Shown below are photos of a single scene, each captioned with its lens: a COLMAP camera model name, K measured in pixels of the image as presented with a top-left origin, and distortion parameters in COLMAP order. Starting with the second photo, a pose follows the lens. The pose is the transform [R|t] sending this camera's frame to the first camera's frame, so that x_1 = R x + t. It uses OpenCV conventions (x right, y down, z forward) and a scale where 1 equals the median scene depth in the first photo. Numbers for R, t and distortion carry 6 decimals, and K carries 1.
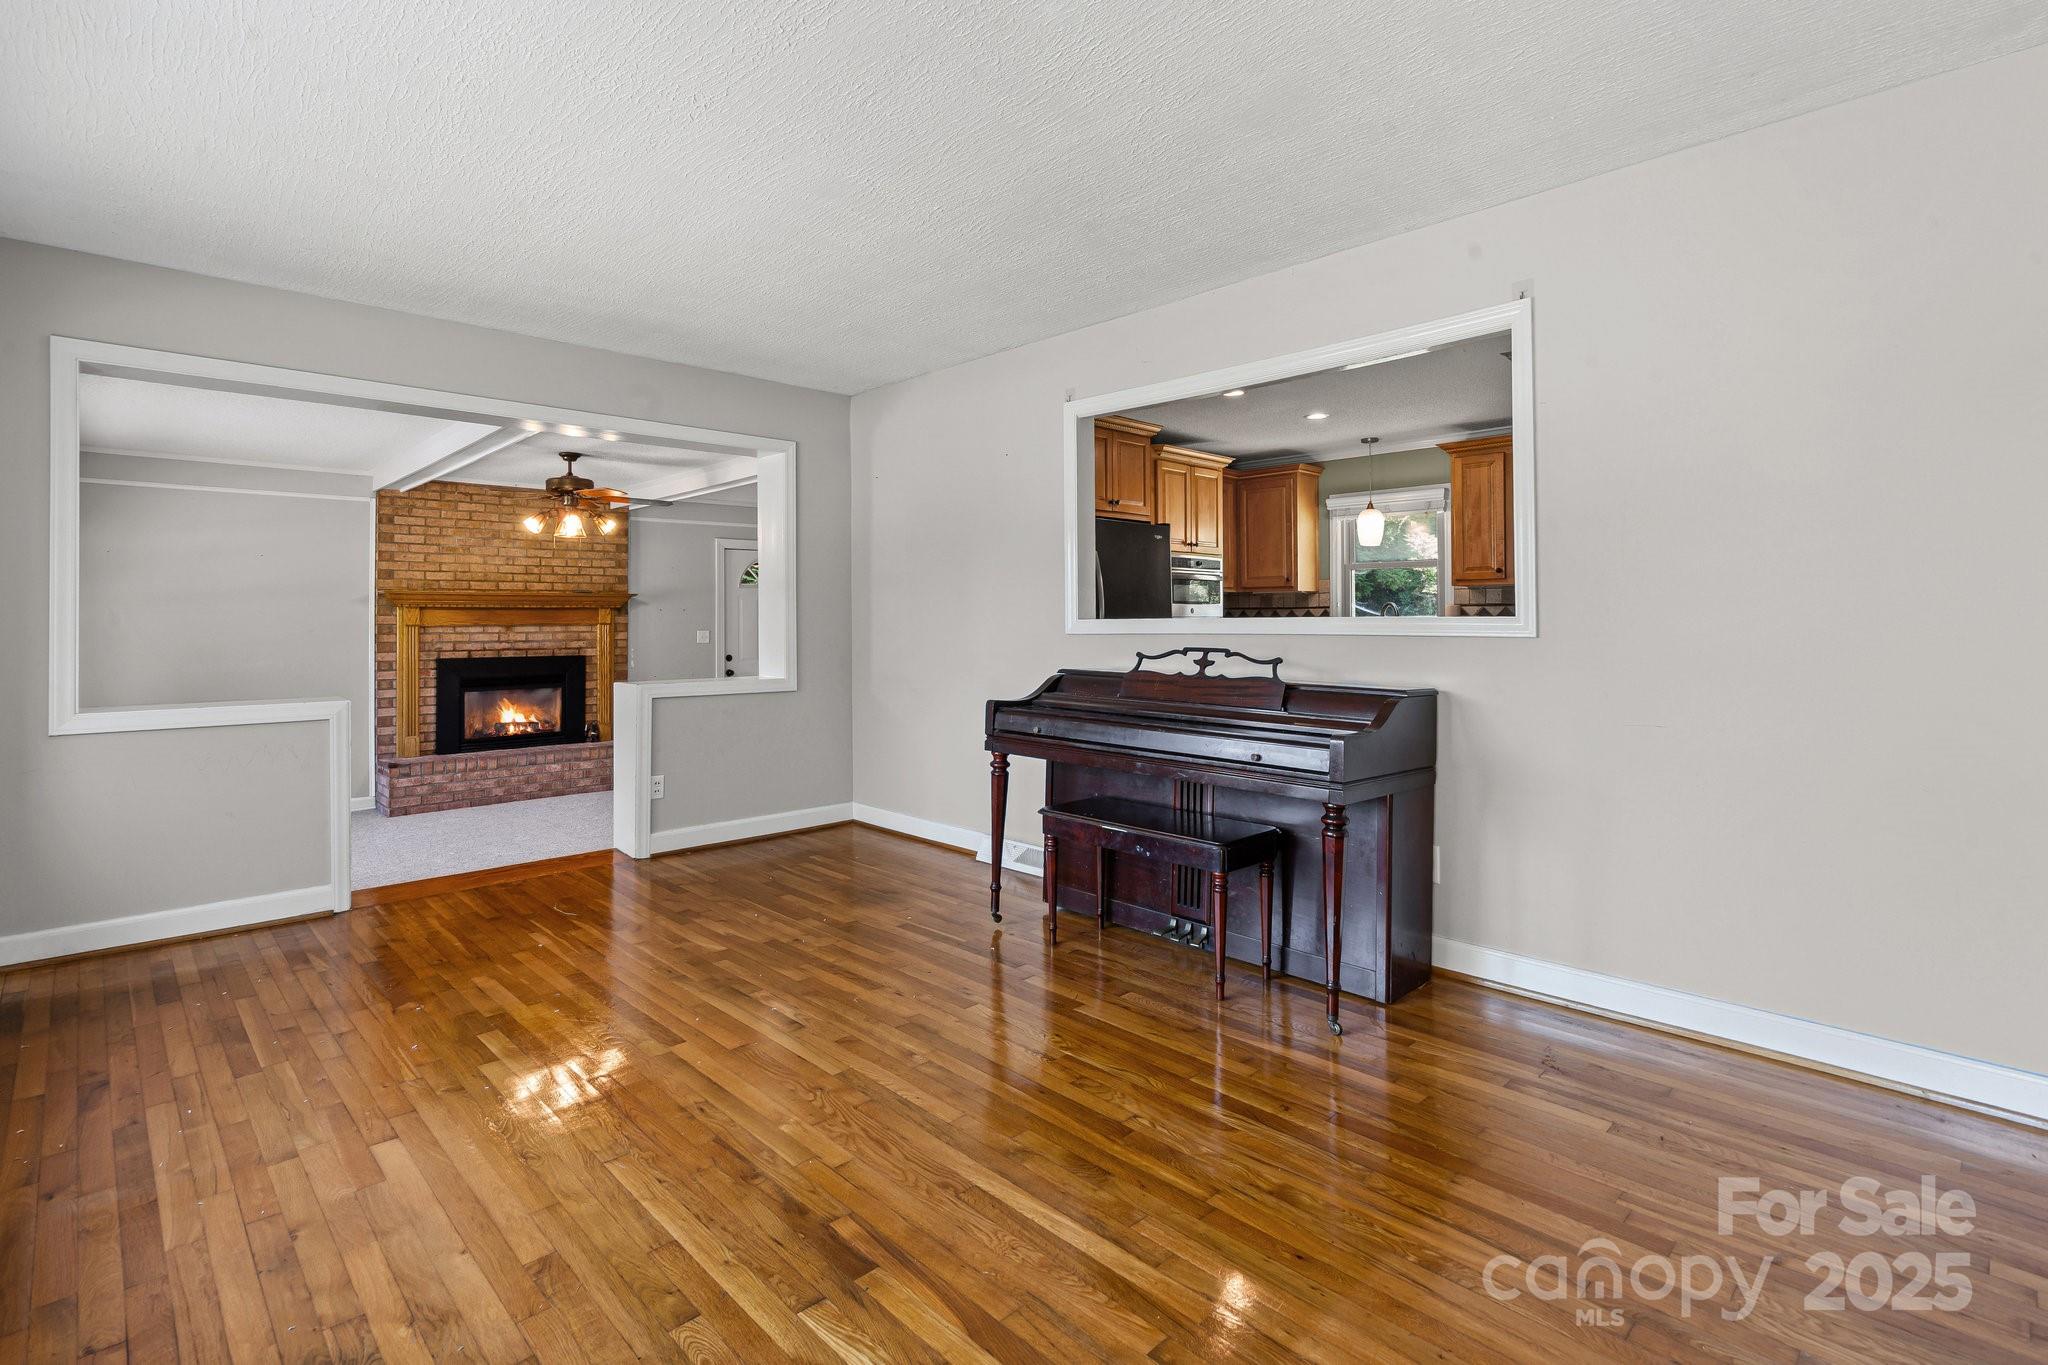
lens RADIAL K [[961.6, 0, 998.2], [0, 961.6, 612.1], [0, 0, 1]] dist [-0.003599, 0.002825]
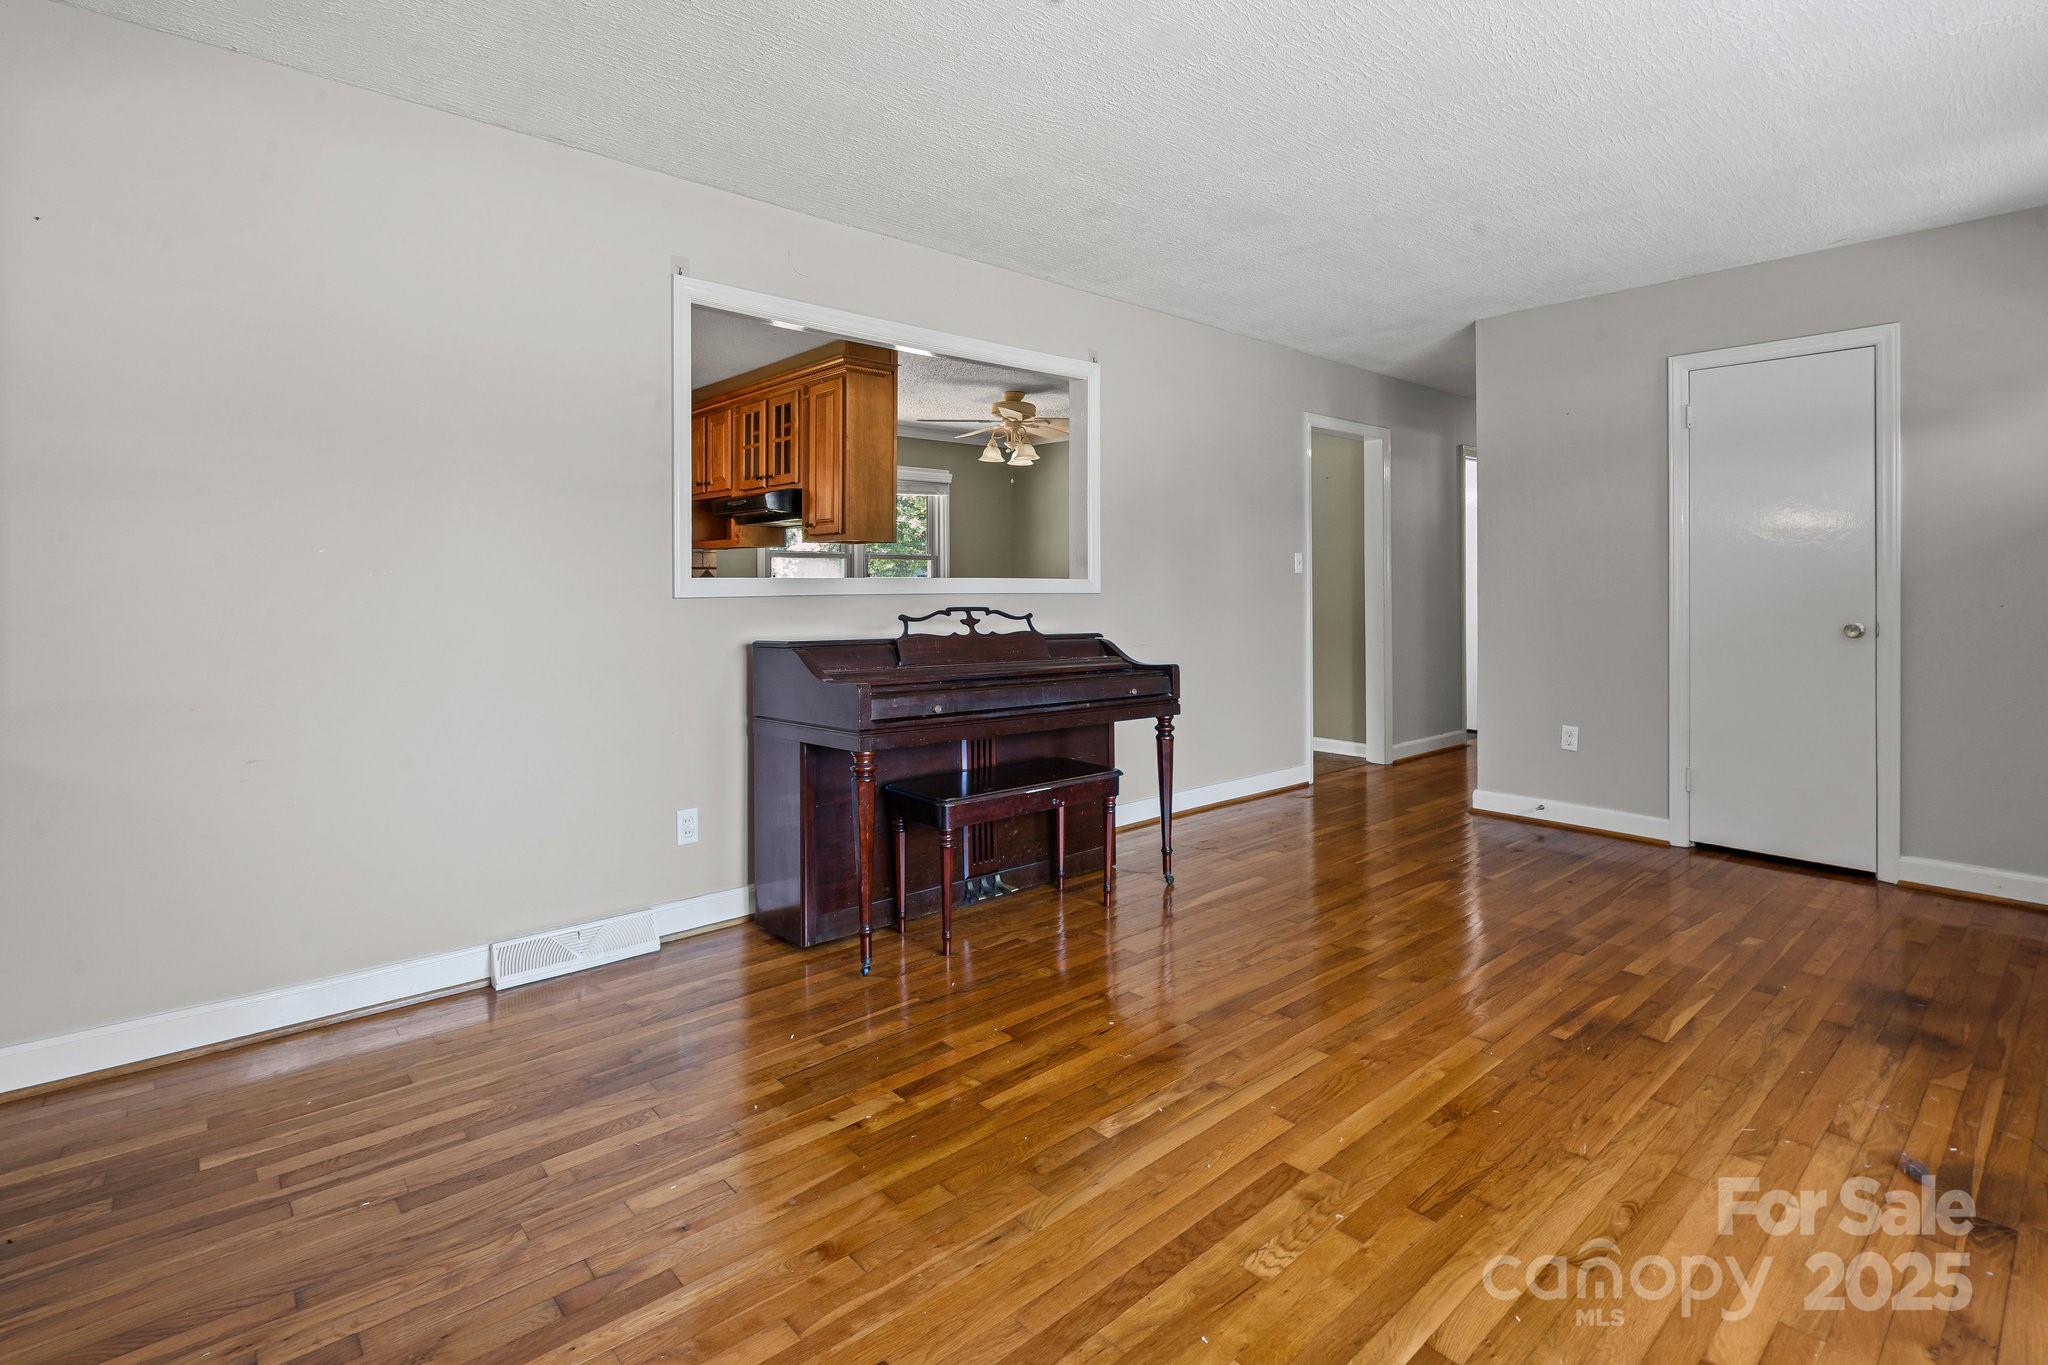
lens RADIAL K [[961.6, 0, 1050.8], [0, 961.6, 607.1], [0, 0, 1]] dist [-0.003599, 0.002825]
pose [[0.033809, -0.018094, 0.999264, -0.373101], [-0.009329, 0.999787, 0.018419, 0.008348], [-0.999385, -0.009945, 0.033633, 0.414103]]
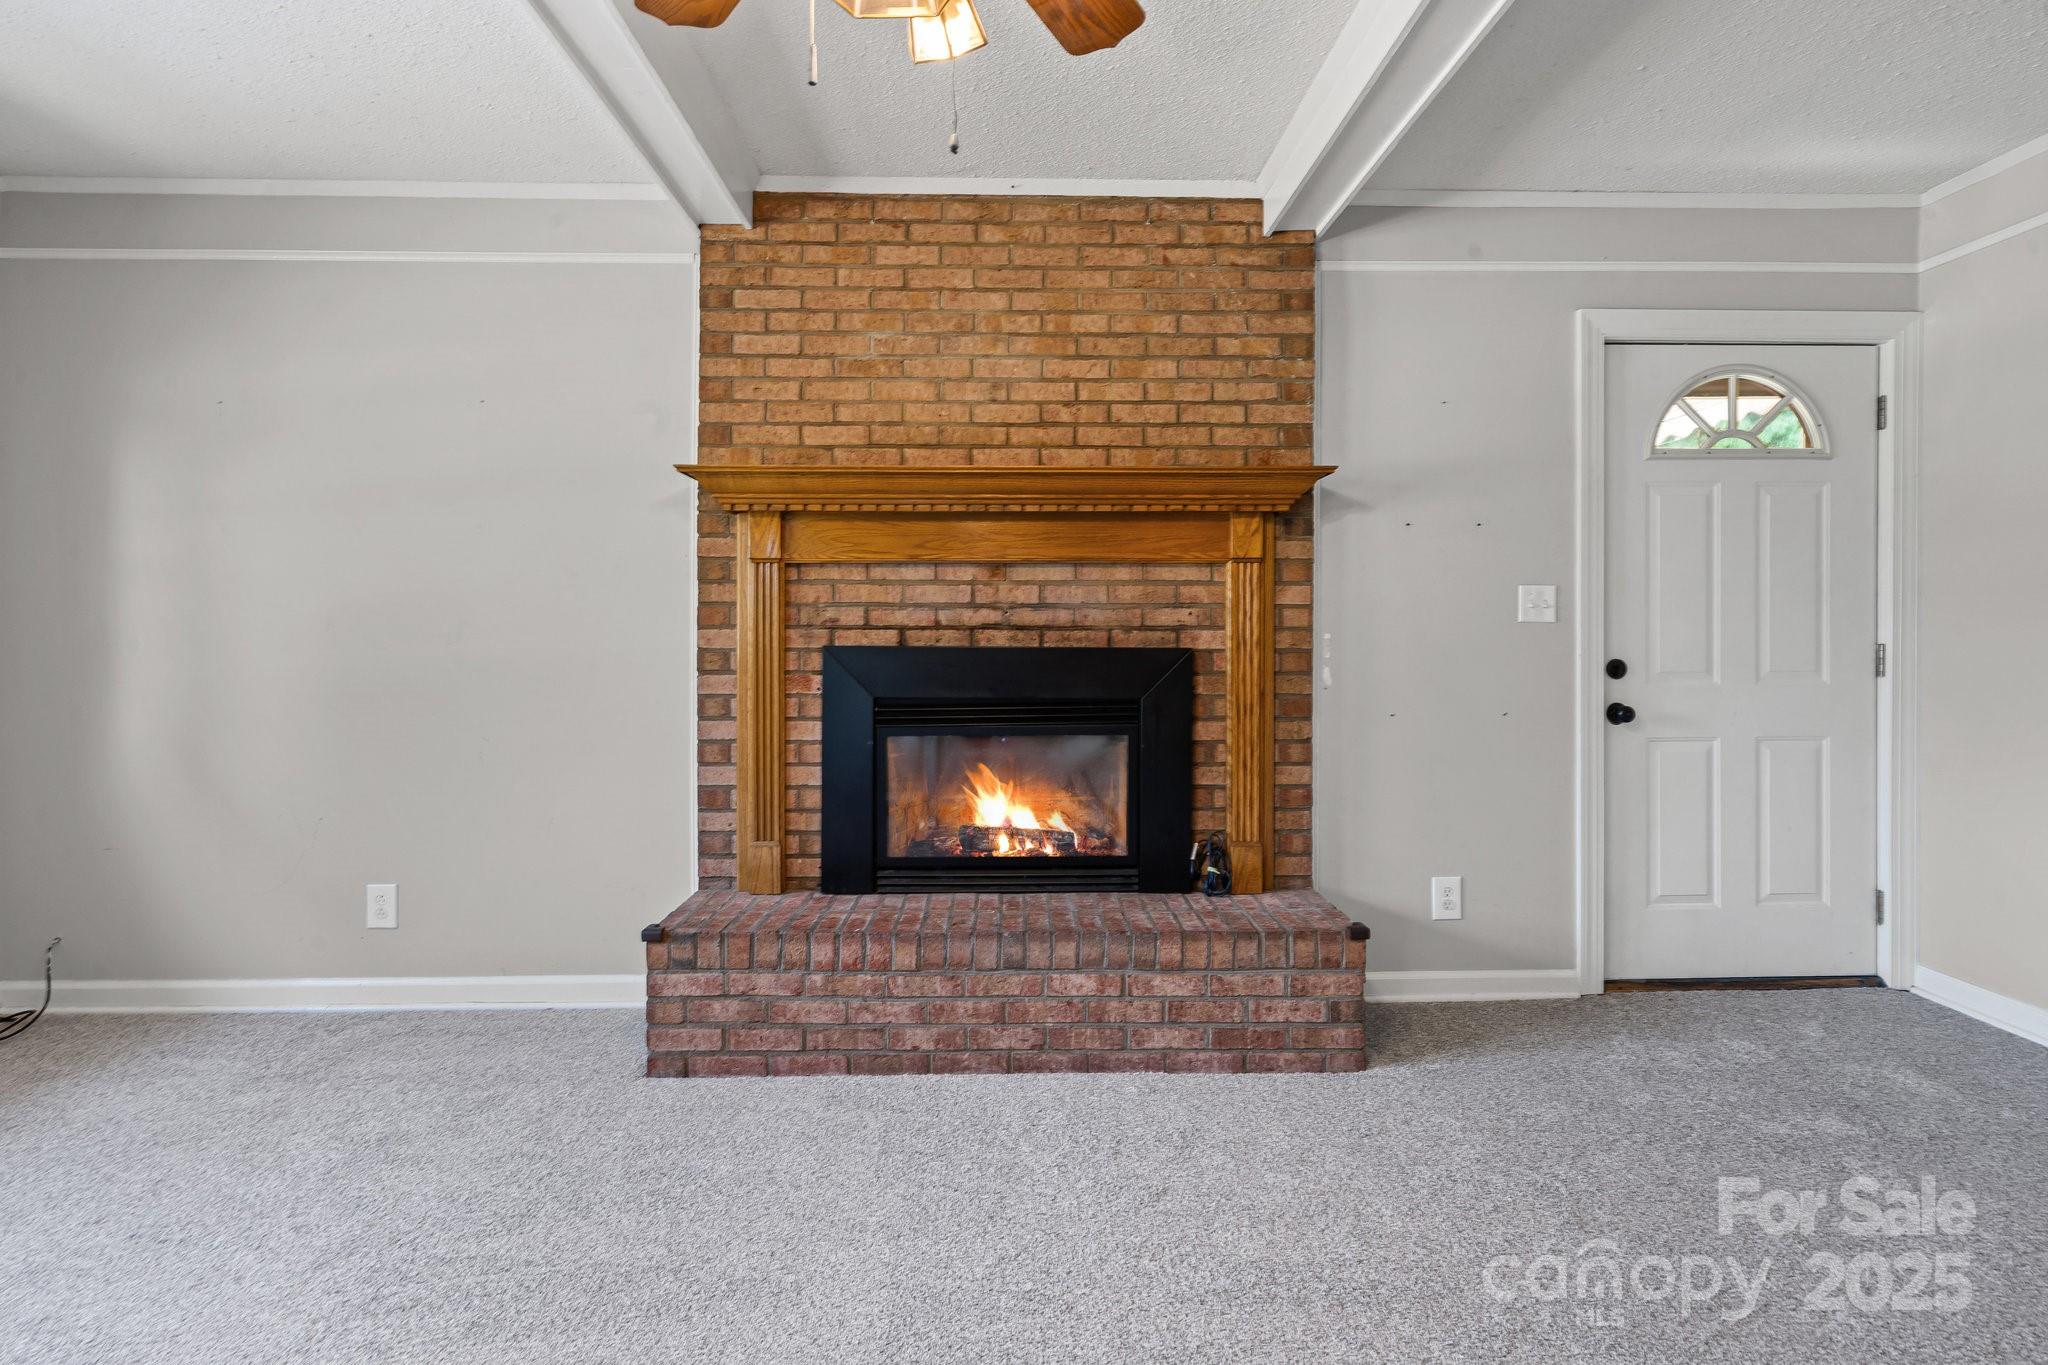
lens RADIAL K [[961.6, 0, 1024.8], [0, 961.6, 630.2], [0, 0, 1]] dist [-0.003599, 0.002825]
pose [[0.749270, 0.001979, -0.662262, -0.271738], [0.001127, 0.999990, 0.004263, 0.041568], [0.662264, -0.003941, 0.749260, 0.782467]]
